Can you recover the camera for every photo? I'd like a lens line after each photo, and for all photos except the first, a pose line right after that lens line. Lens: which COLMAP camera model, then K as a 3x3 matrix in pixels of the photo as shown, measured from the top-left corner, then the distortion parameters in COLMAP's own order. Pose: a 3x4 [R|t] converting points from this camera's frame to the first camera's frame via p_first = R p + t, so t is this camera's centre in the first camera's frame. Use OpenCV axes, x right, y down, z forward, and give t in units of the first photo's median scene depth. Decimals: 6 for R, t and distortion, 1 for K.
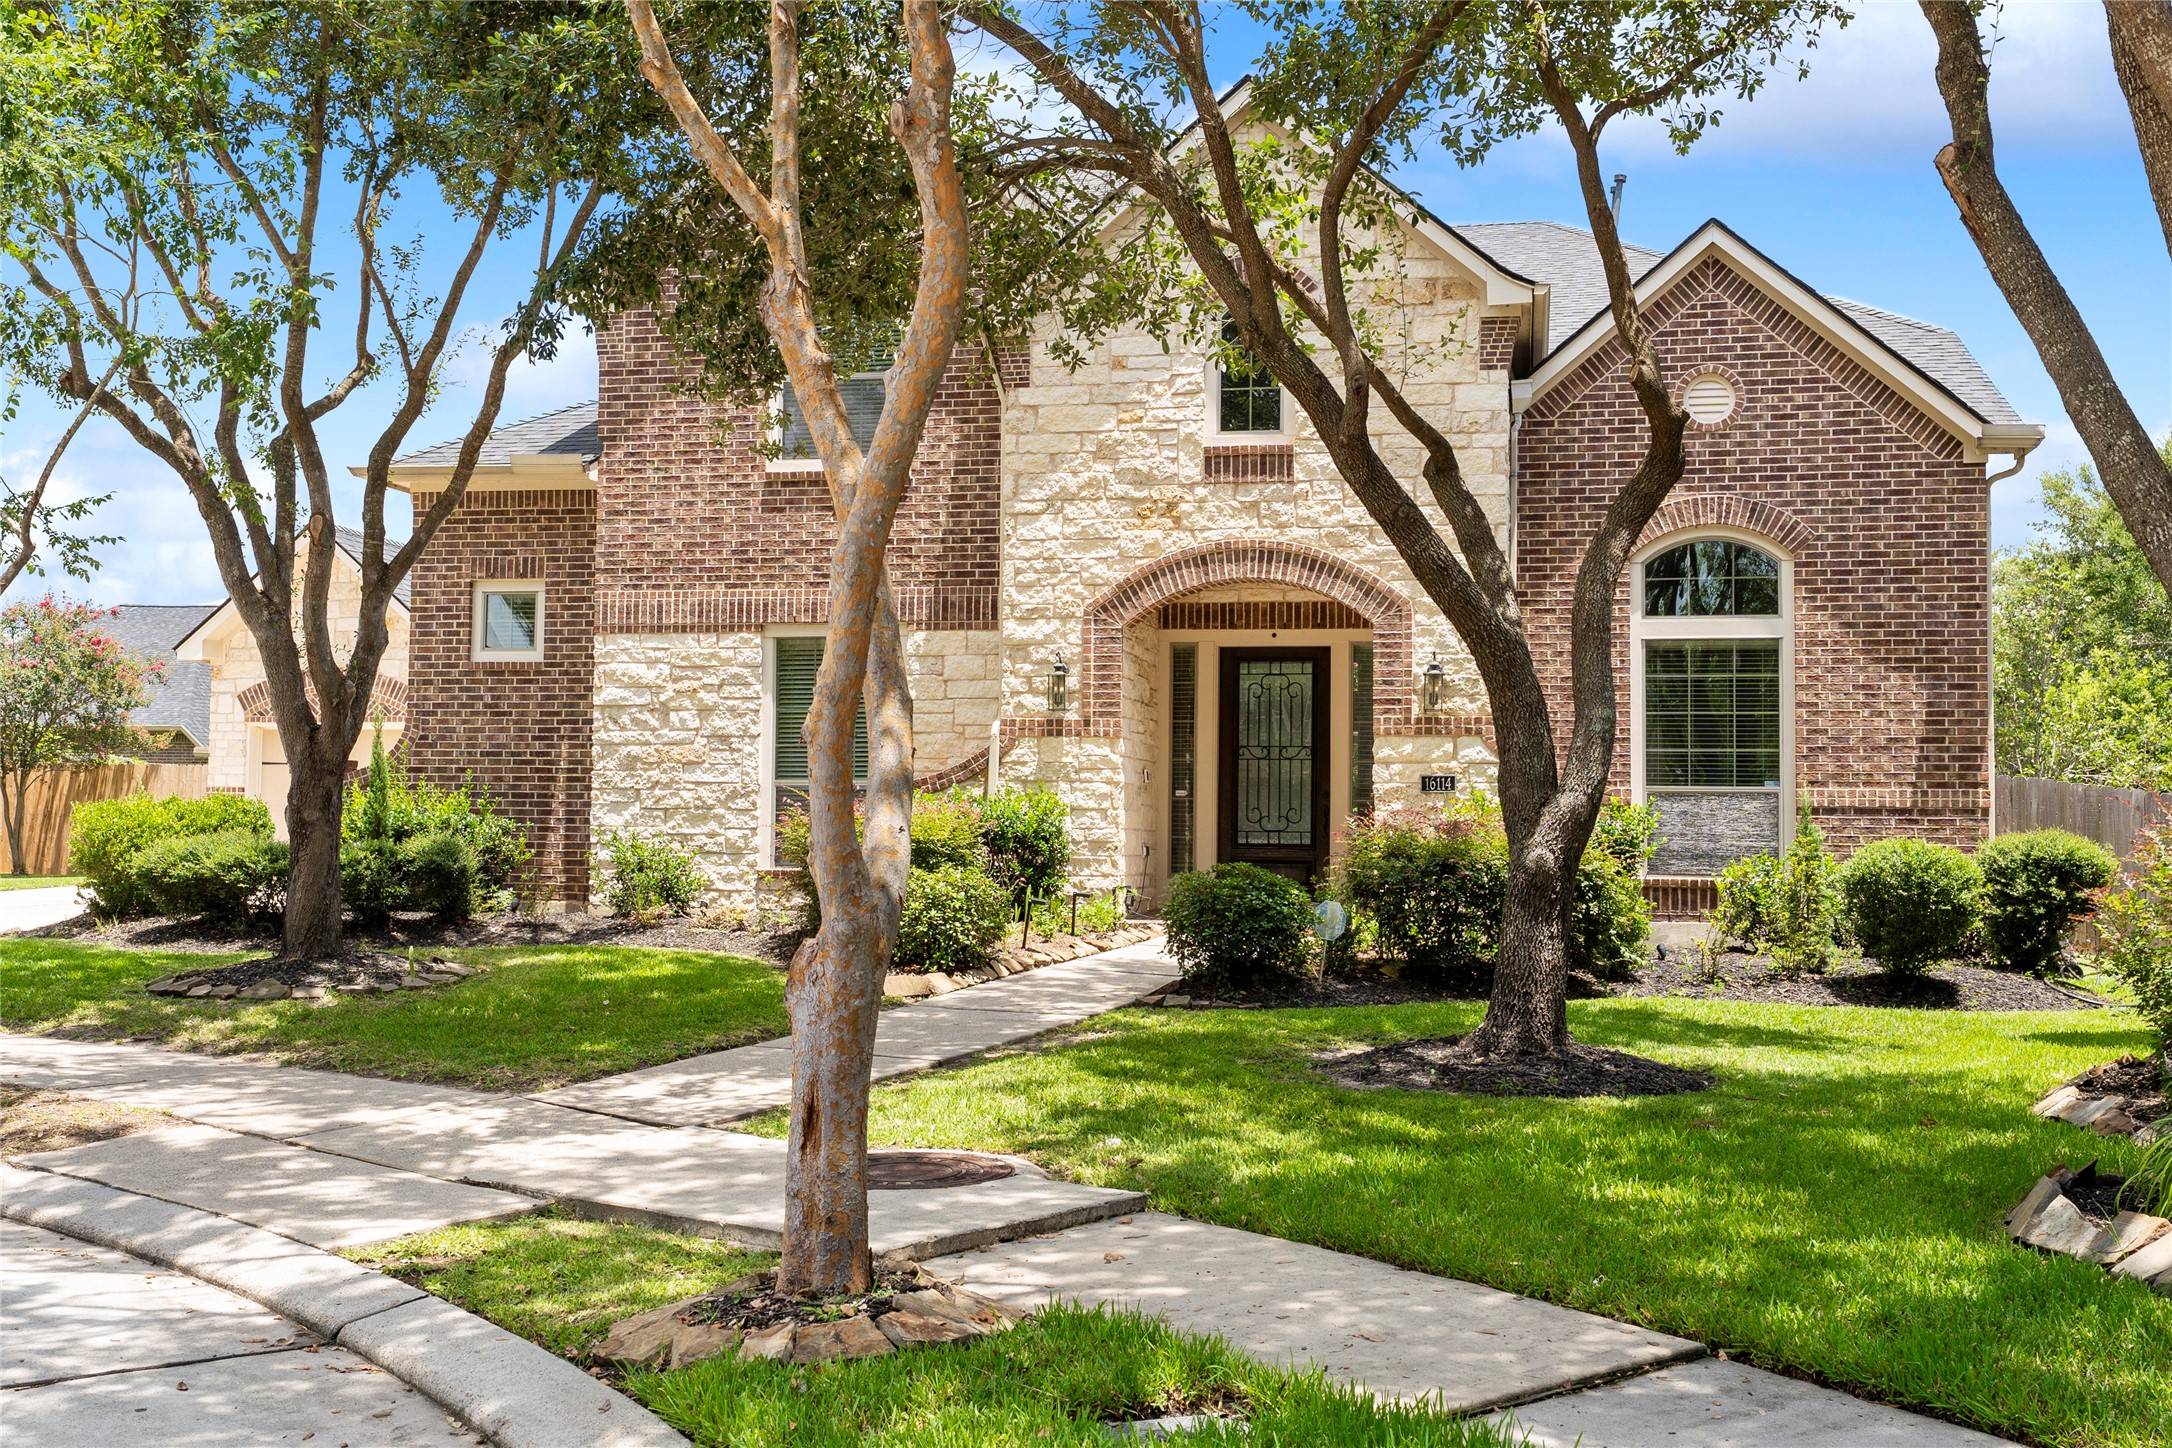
lens RADIAL K [[2046.1, 0, 1089.3], [0, 2046.1, 680.3], [0, 0, 1]] dist [-0.008346, 0.000000]
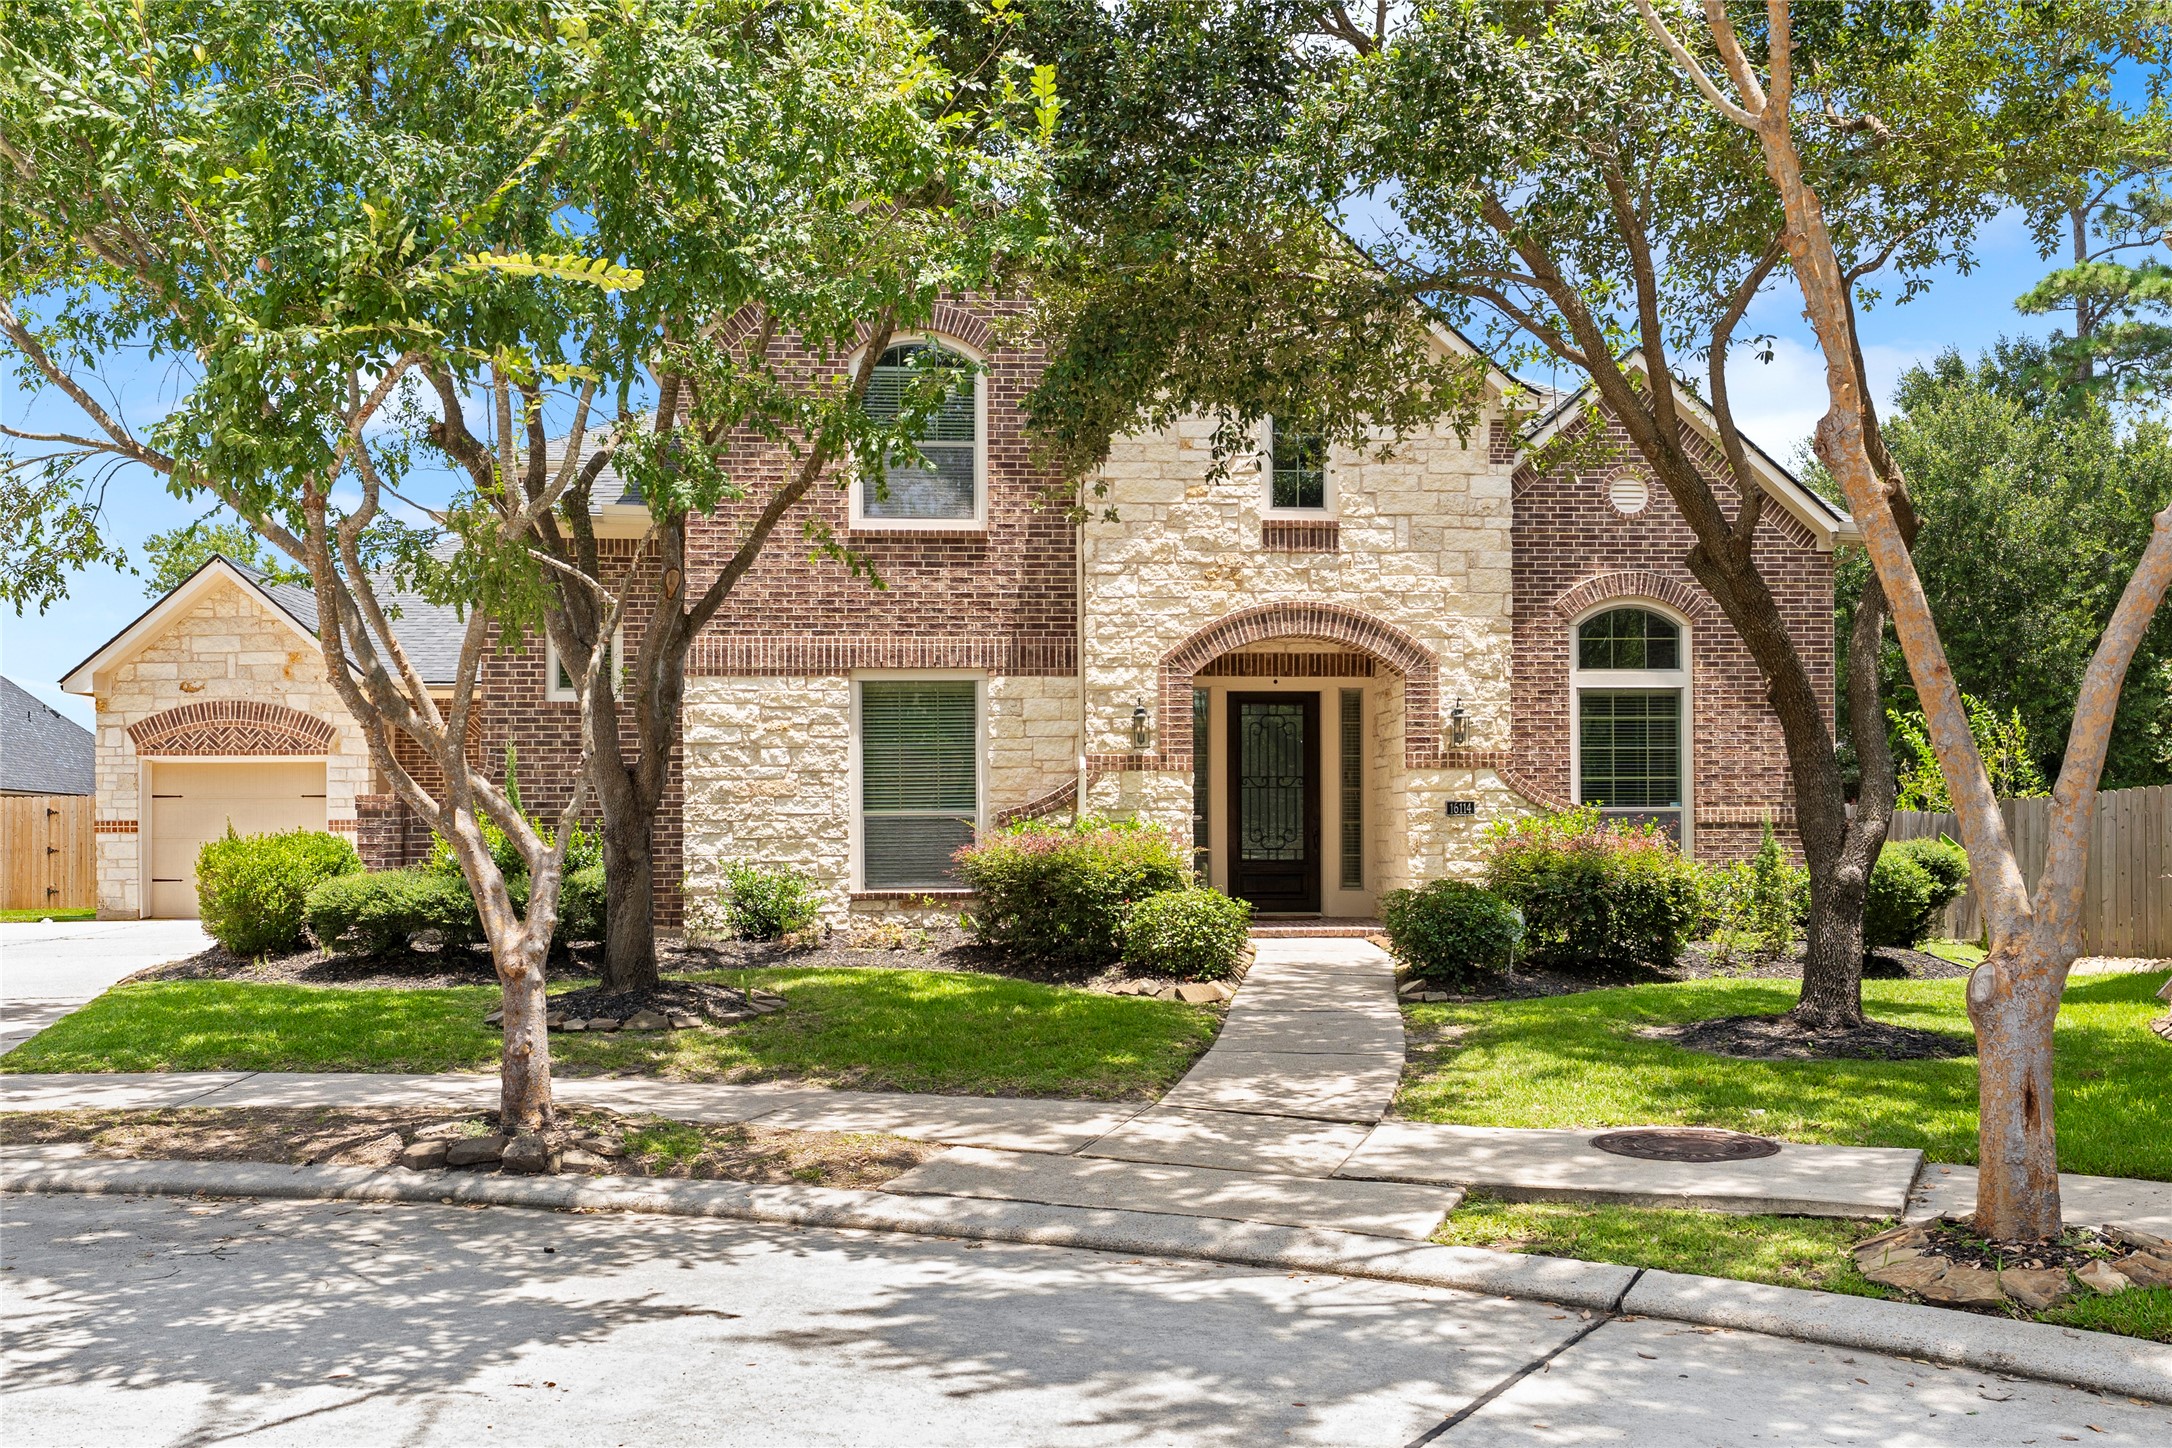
lens RADIAL K [[1830.1, 0, 1088.4], [0, 1830.1, 760.0], [0, 0, 1]] dist [-0.013127, -0.005808]
pose [[0.962169, -0.004800, 0.272410, -0.313639], [-0.003652, 0.999528, 0.030512, -0.009305], [-0.272427, -0.030353, 0.961697, 0.024543]]
